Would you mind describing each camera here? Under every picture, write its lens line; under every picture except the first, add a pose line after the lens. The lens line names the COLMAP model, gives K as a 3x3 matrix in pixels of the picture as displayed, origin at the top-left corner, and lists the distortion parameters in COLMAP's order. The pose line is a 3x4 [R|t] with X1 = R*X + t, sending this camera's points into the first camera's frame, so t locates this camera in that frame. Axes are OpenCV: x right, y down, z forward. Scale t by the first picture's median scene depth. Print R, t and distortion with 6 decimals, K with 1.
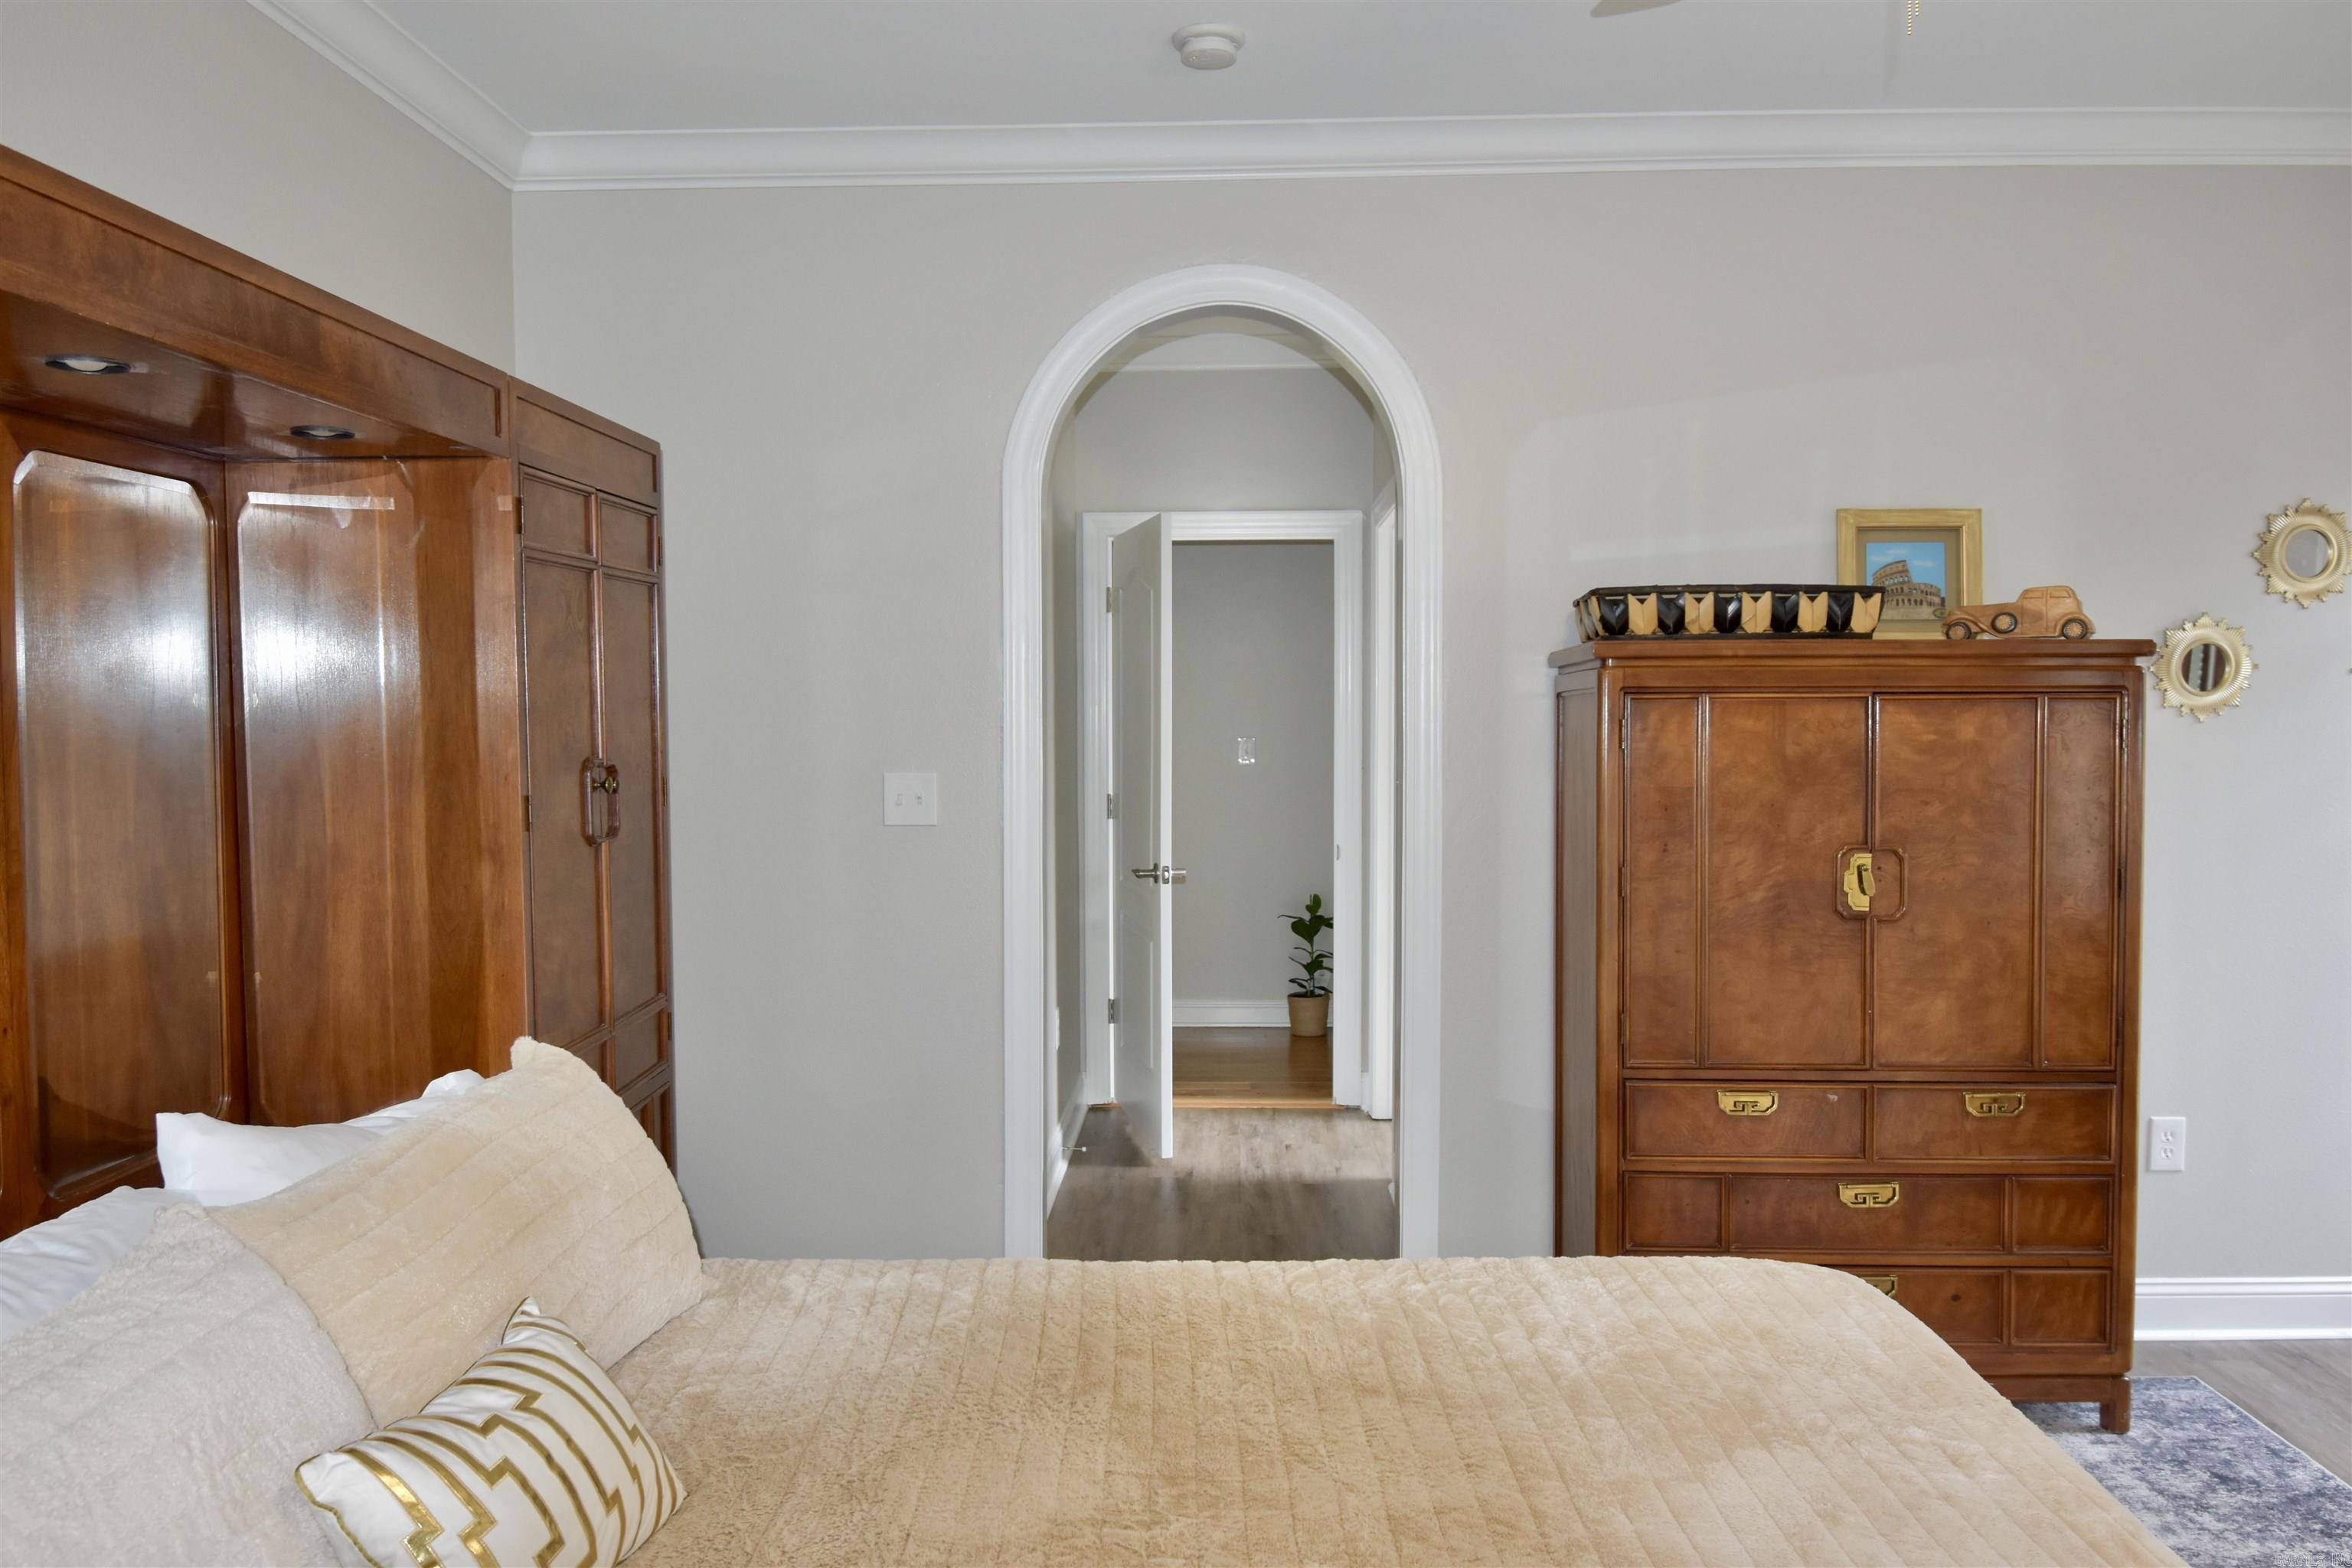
lens RADIAL K [[1701.6, 0, 1178.4], [0, 1701.6, 802.7], [0, 0, 1]] dist [-0.001300, -0.002915]
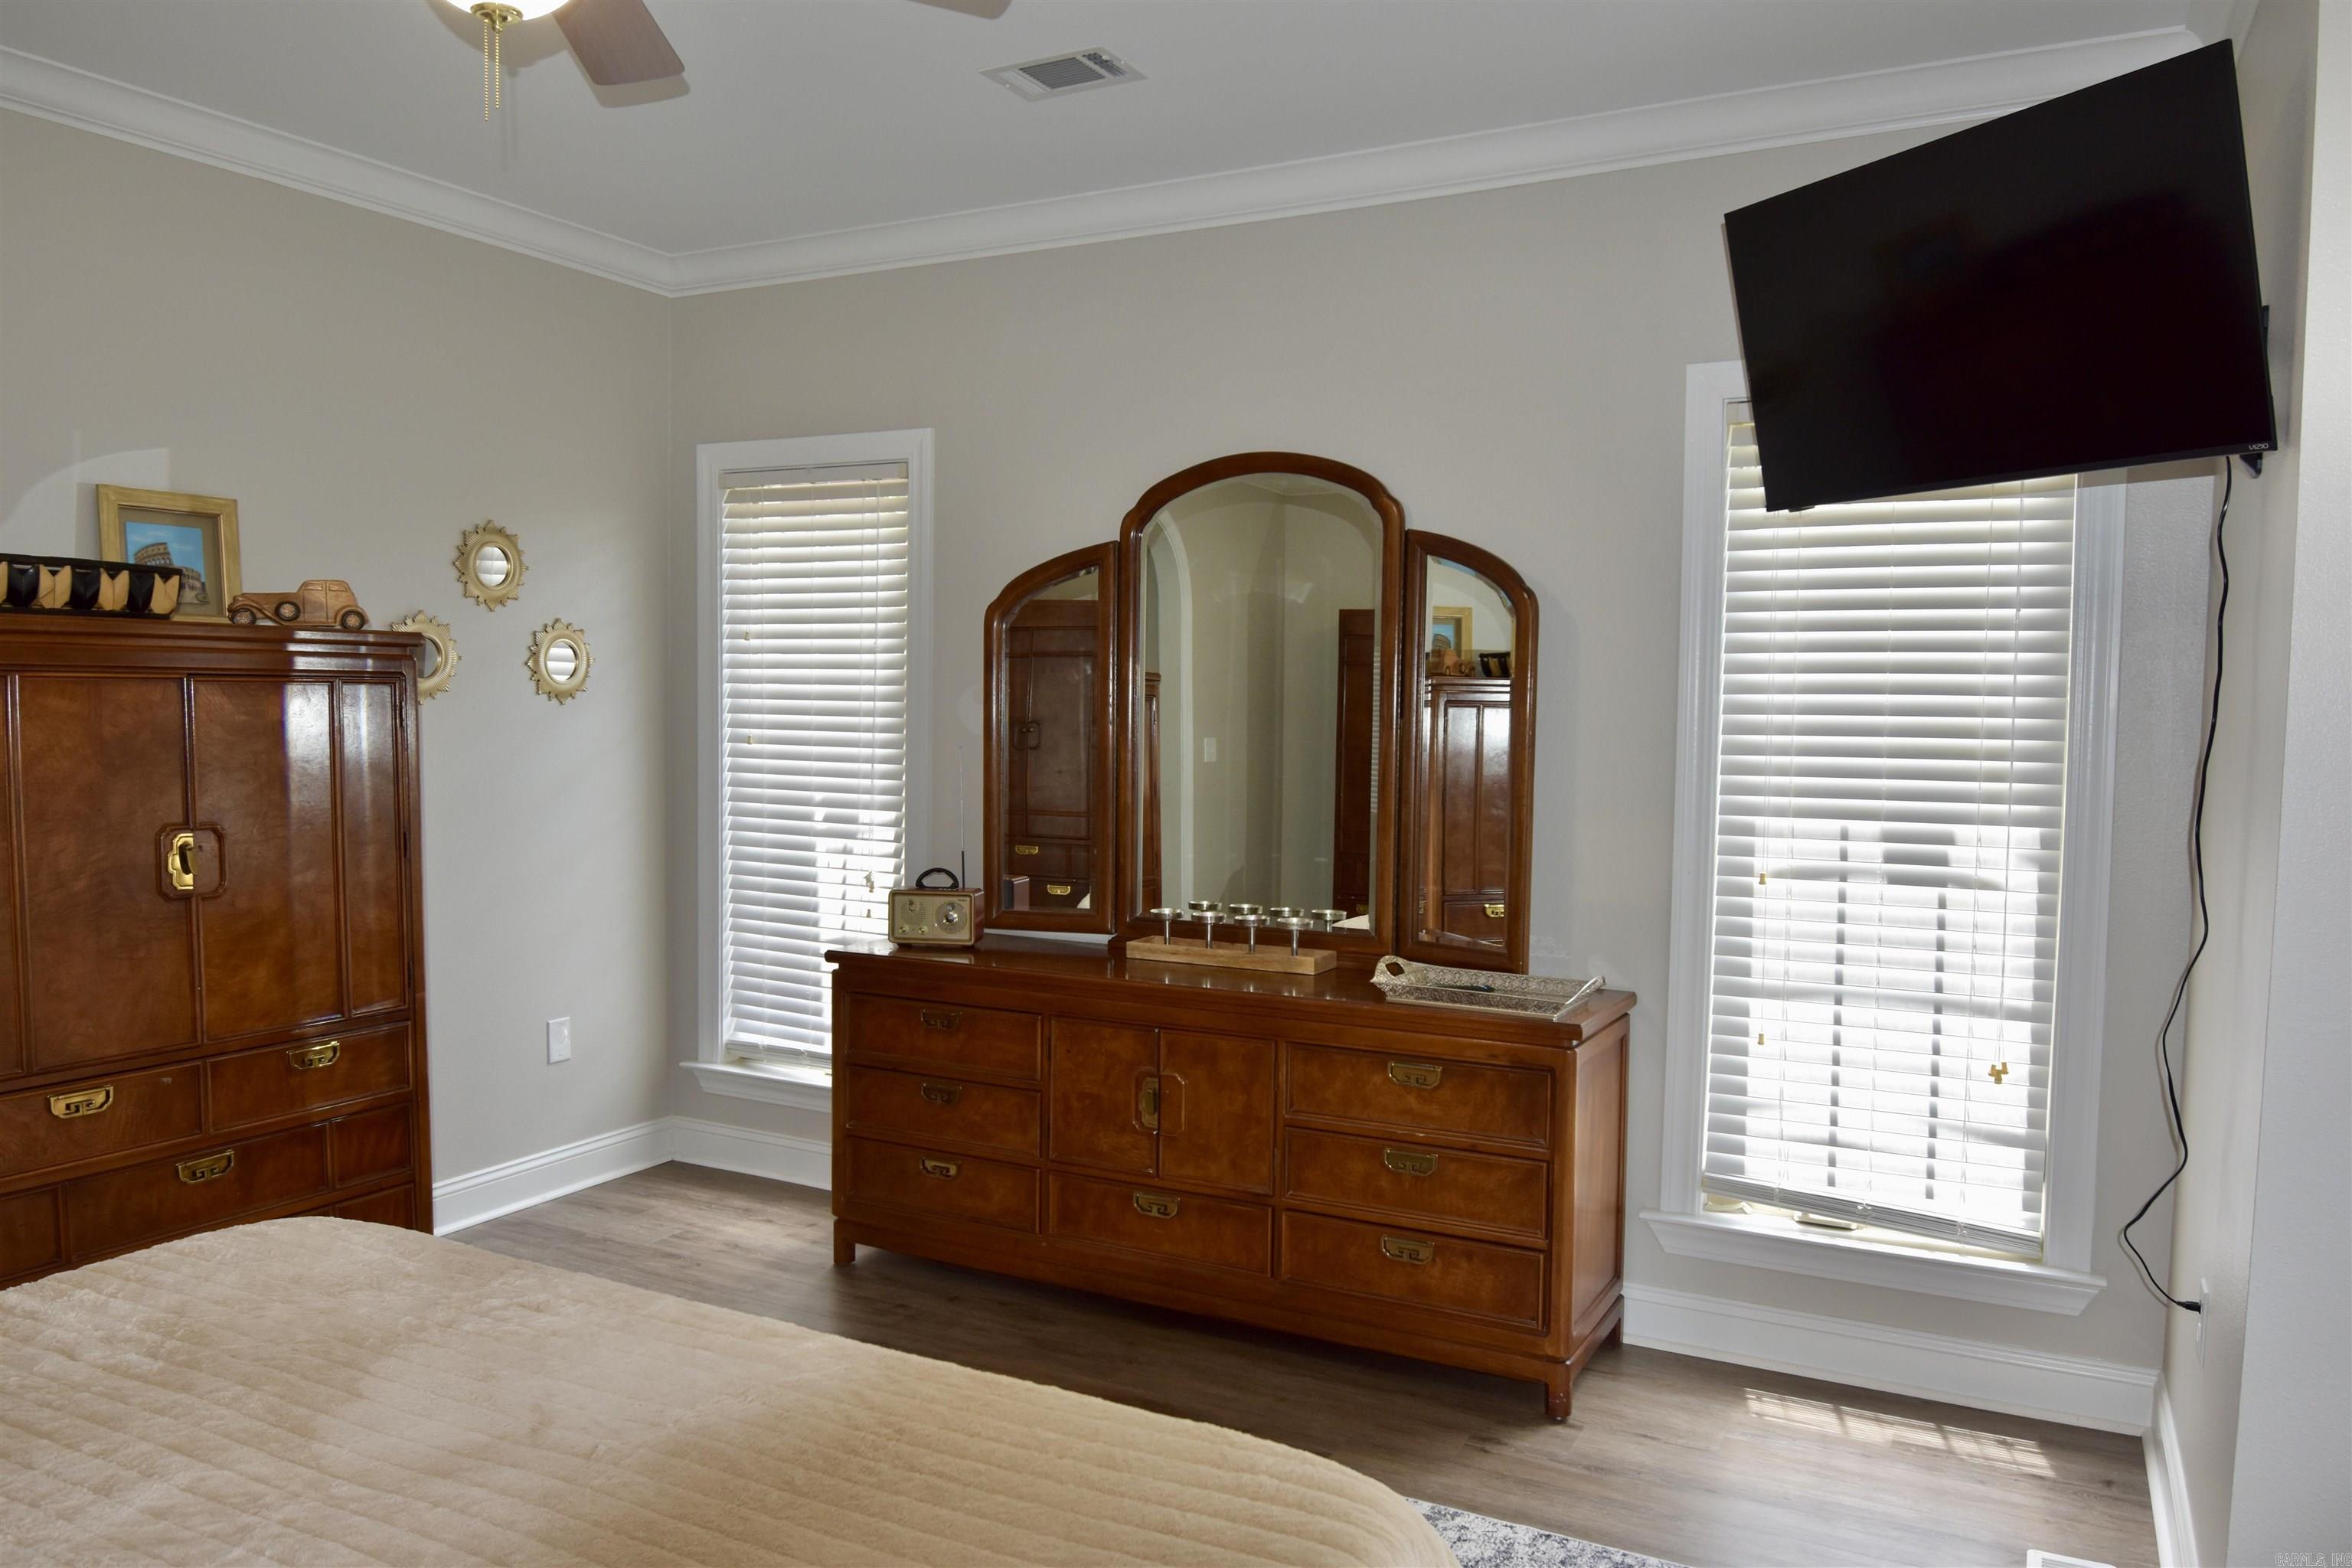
lens RADIAL K [[1701.6, 0, 1178.4], [0, 1701.6, 802.7], [0, 0, 1]] dist [-0.001300, -0.002915]
pose [[0.445988, -0.049183, 0.893686, -0.234130], [0.041554, 0.998550, 0.034217, 0.001583], [-0.894074, 0.021876, 0.447385, 0.020918]]
